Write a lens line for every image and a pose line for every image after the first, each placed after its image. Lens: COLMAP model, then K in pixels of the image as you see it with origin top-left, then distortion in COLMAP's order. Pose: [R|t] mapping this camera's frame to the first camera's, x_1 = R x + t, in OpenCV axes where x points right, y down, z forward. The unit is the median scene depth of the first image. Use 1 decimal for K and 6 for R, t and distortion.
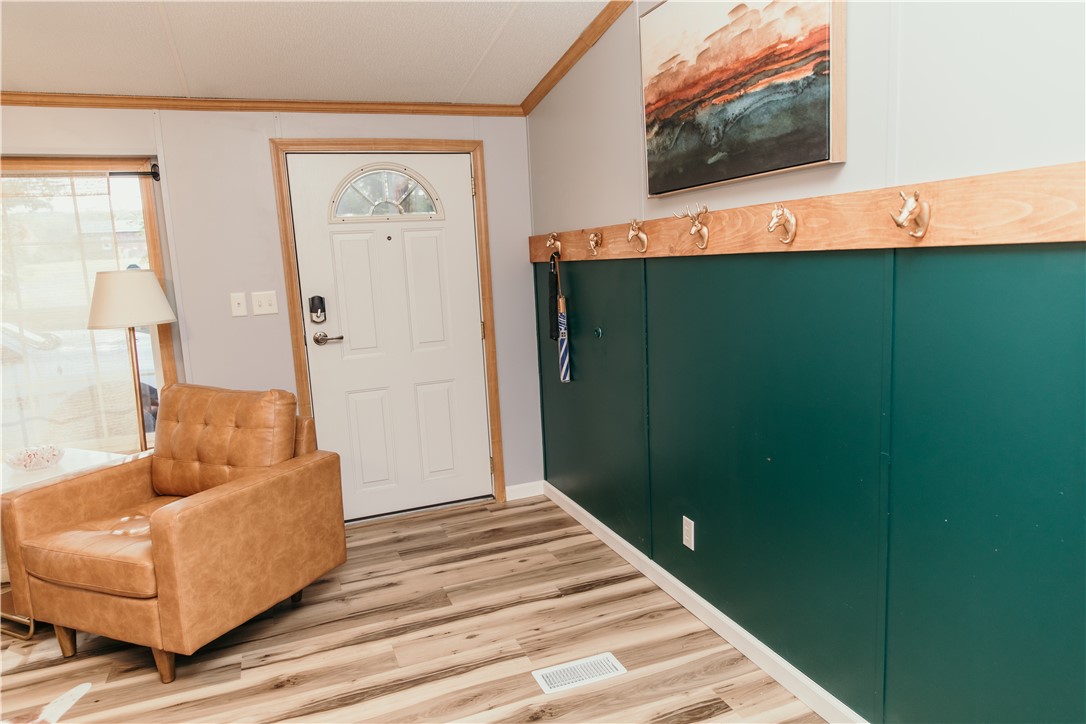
lens RADIAL K [[715.4, 0, 543.0], [0, 715.4, 362.0], [0, 0, 1]] dist [0.018680, -0.001759]
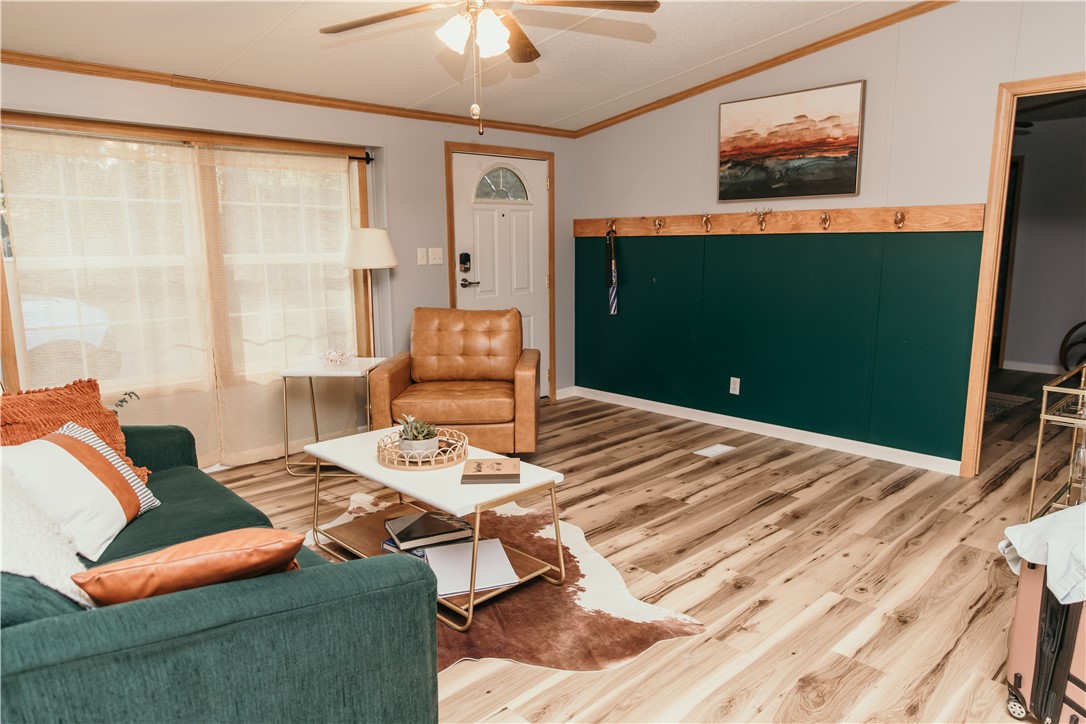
lens RADIAL K [[715.4, 0, 543.0], [0, 715.4, 362.0], [0, 0, 1]] dist [0.018680, -0.001759]
pose [[0.919442, -0.023378, 0.392531, -1.031429], [0.018495, 0.999697, 0.016217, 0.147243], [-0.392791, -0.007651, 0.919596, -0.528339]]
